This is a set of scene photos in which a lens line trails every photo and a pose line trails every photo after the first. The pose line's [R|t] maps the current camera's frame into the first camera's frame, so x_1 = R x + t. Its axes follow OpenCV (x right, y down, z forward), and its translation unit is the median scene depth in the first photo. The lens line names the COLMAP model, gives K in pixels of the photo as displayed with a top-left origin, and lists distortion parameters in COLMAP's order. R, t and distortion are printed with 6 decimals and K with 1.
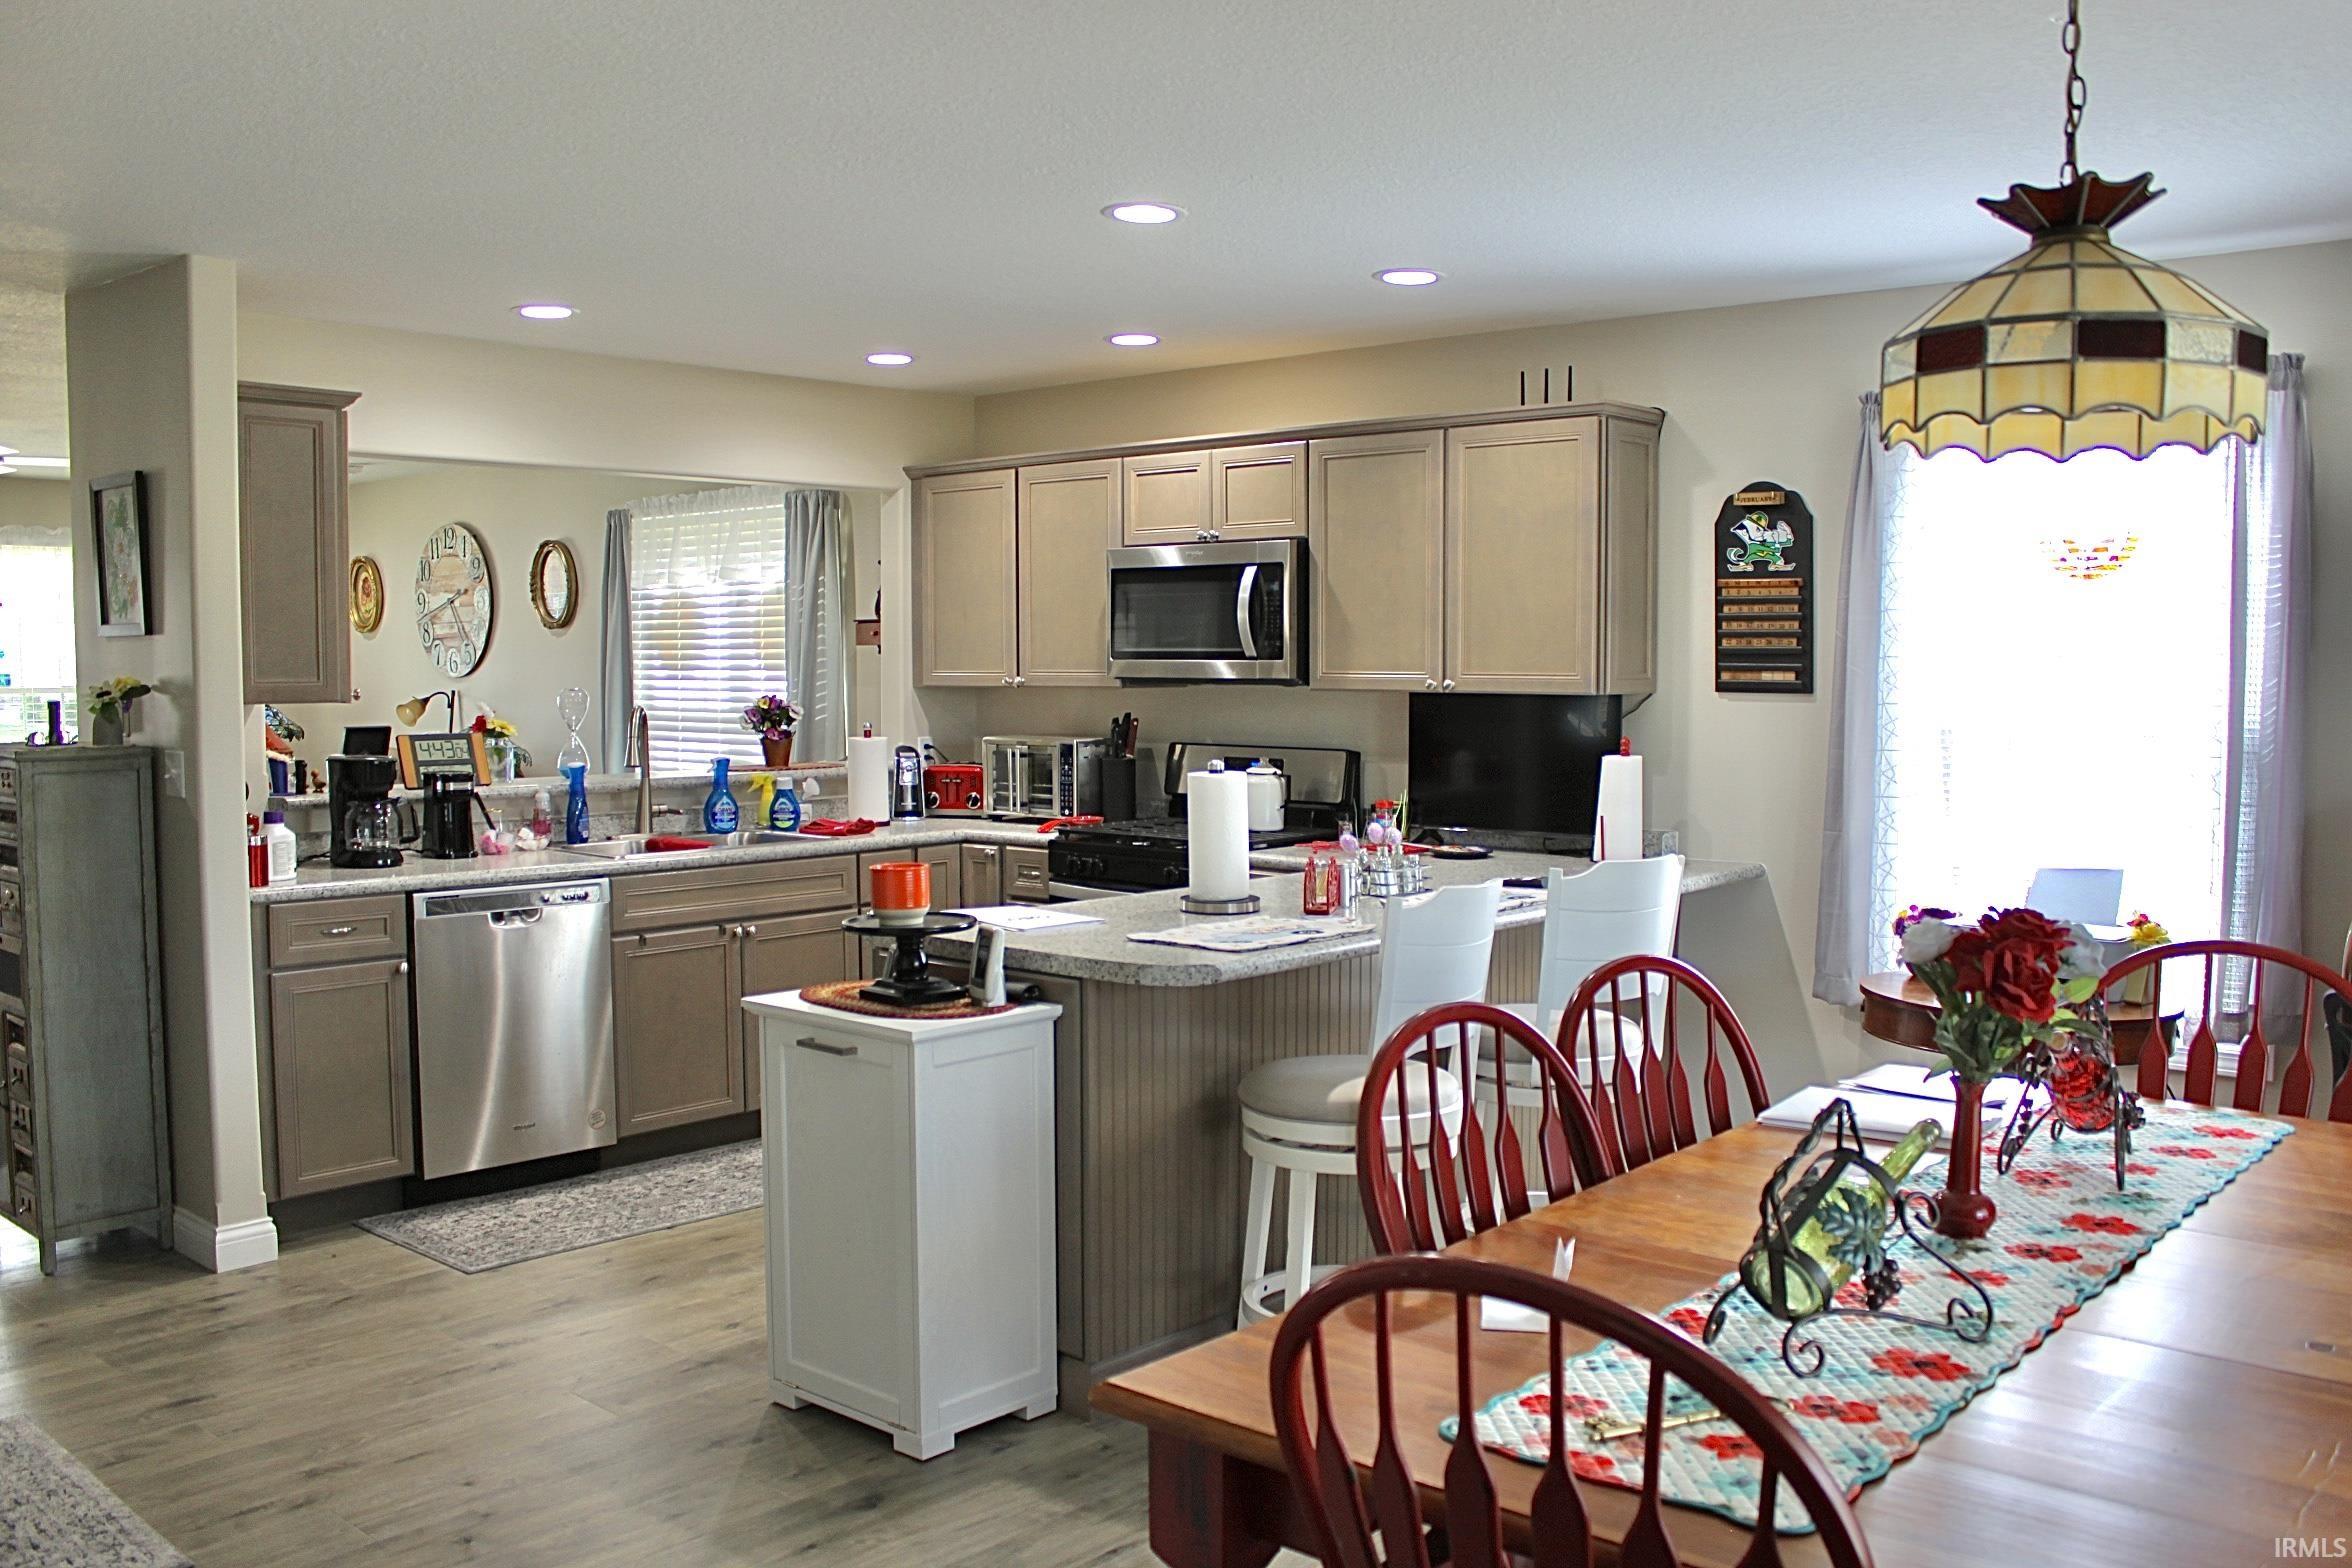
lens RADIAL K [[1990.9, 0, 1177.7], [0, 1990.9, 780.9], [0, 0, 1]] dist [-0.133734, 0.091539]
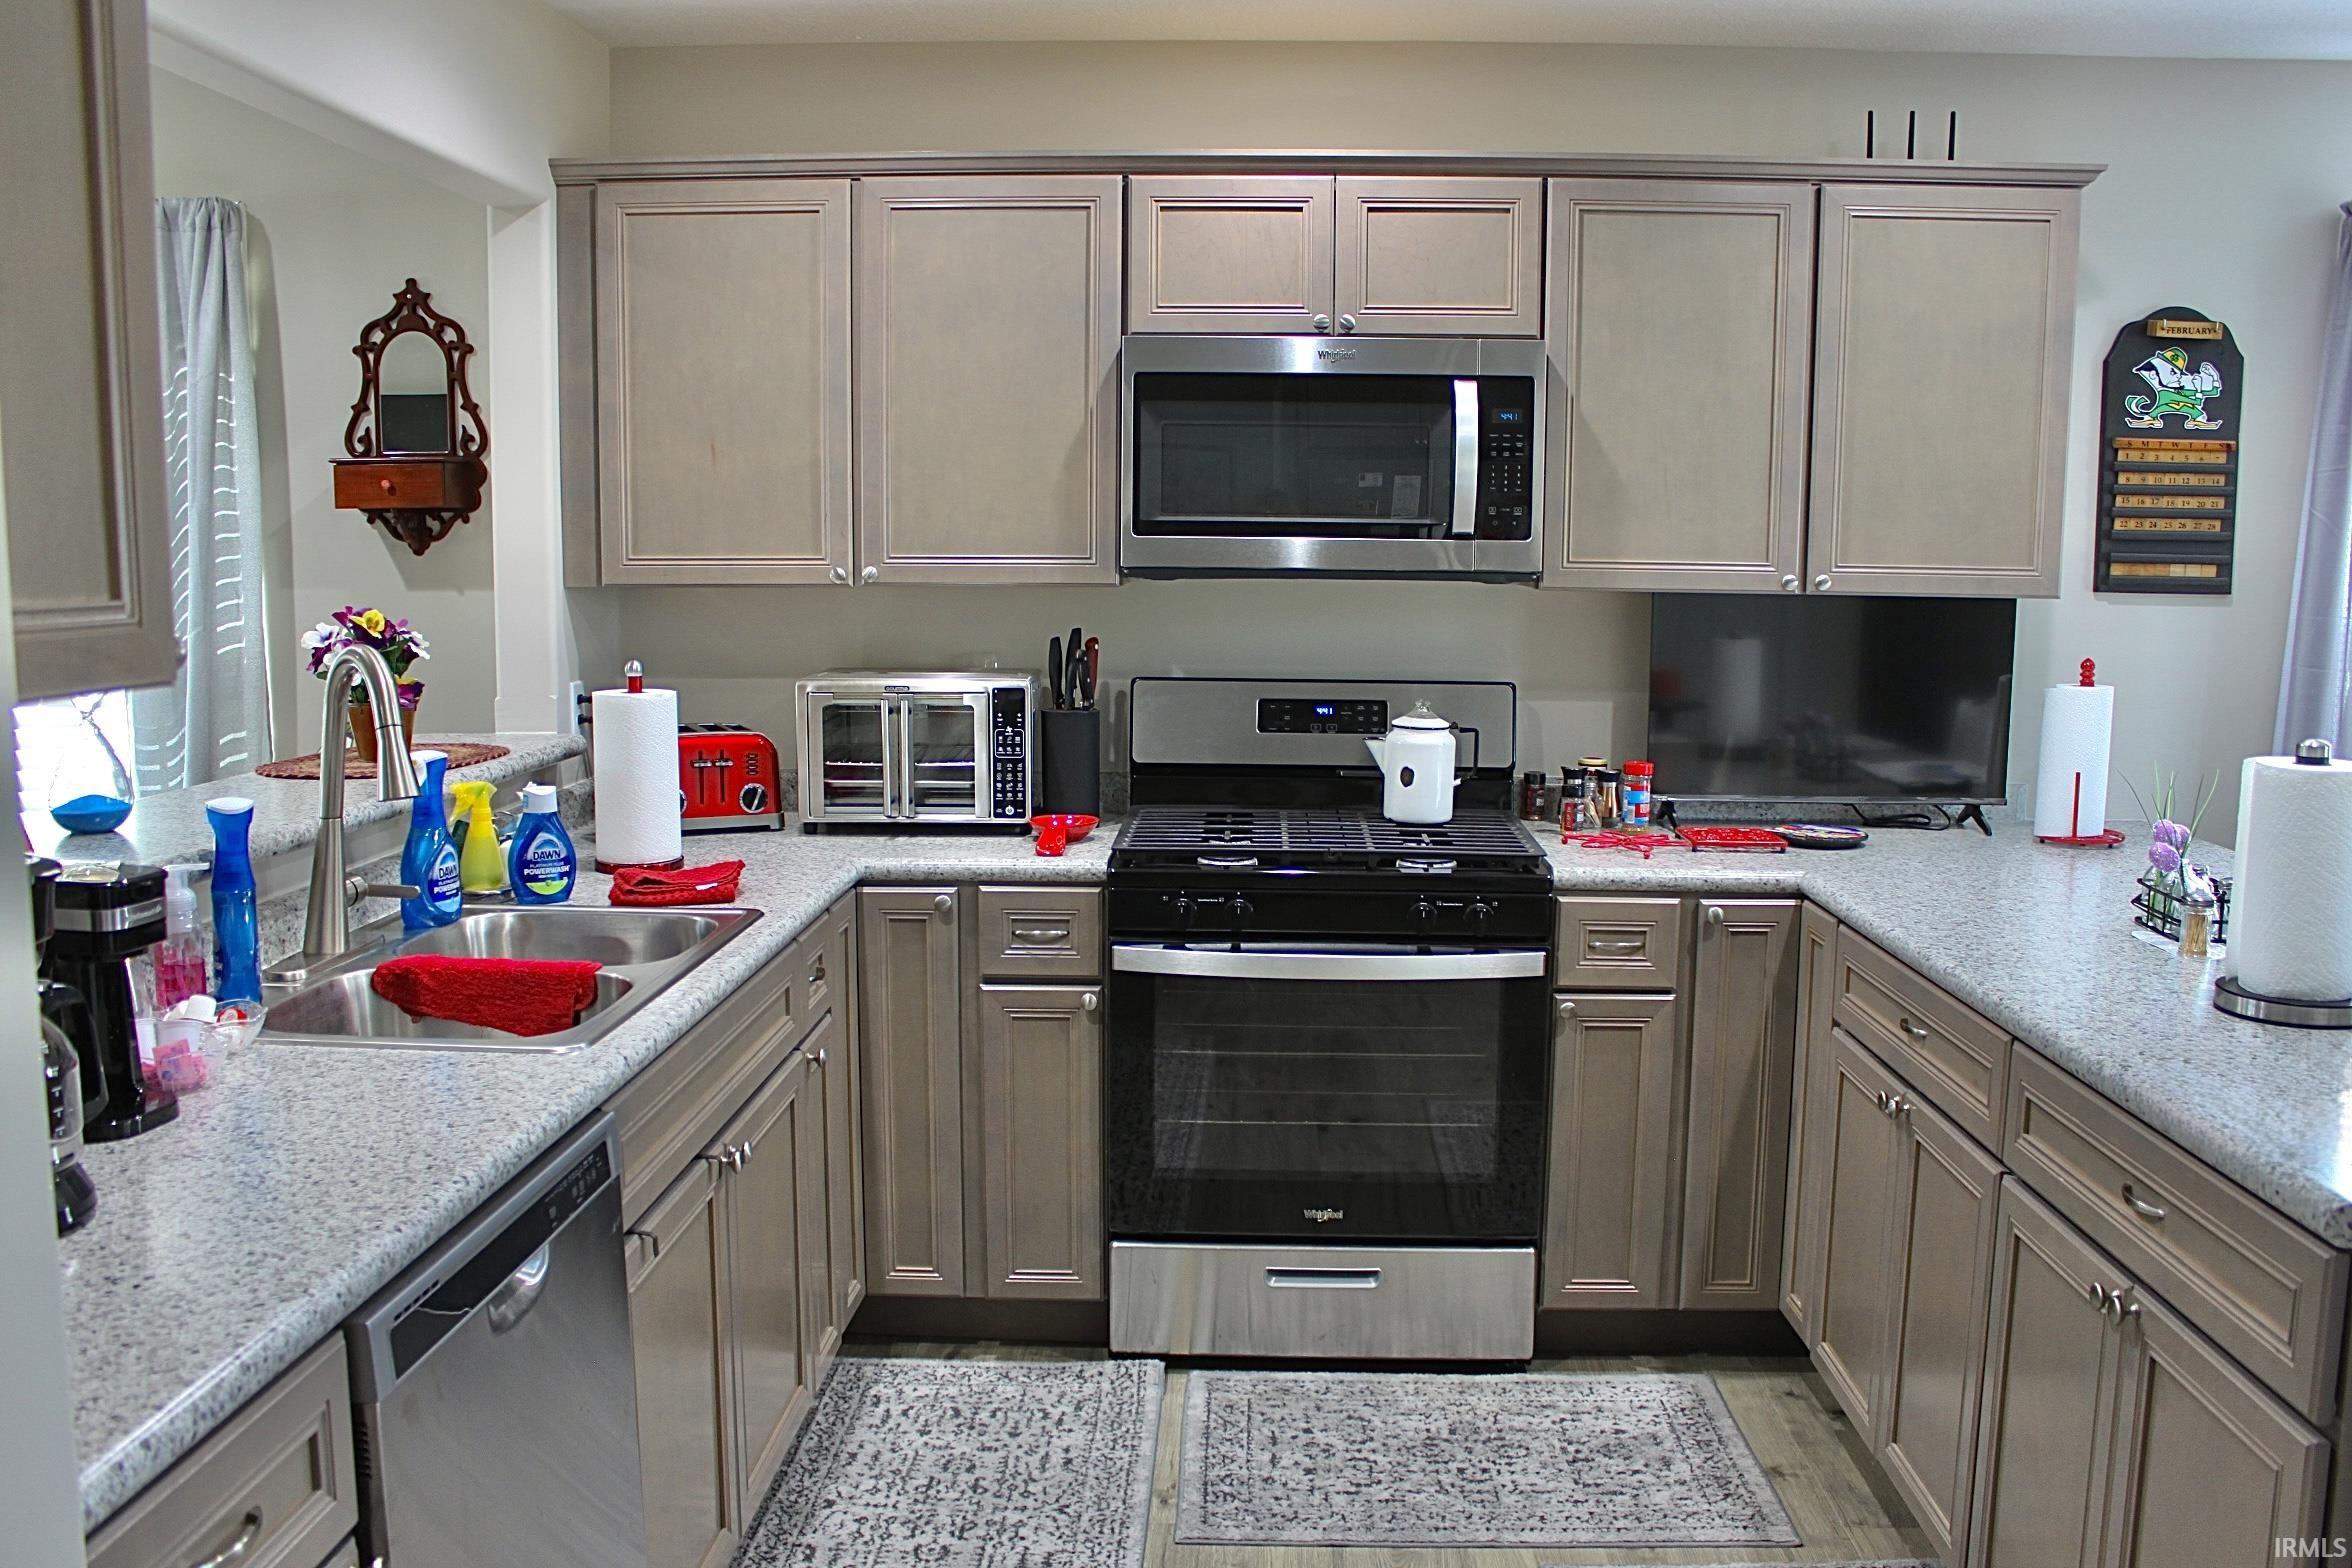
lens RADIAL K [[1990.9, 0, 1179.6], [0, 1990.9, 800.3], [0, 0, 1]] dist [-0.133734, 0.091539]
pose [[0.765697, -0.080934, 0.638089, -0.460764], [0.032723, 0.995669, 0.087022, -0.041764], [-0.642369, -0.045753, 0.765029, 0.667195]]
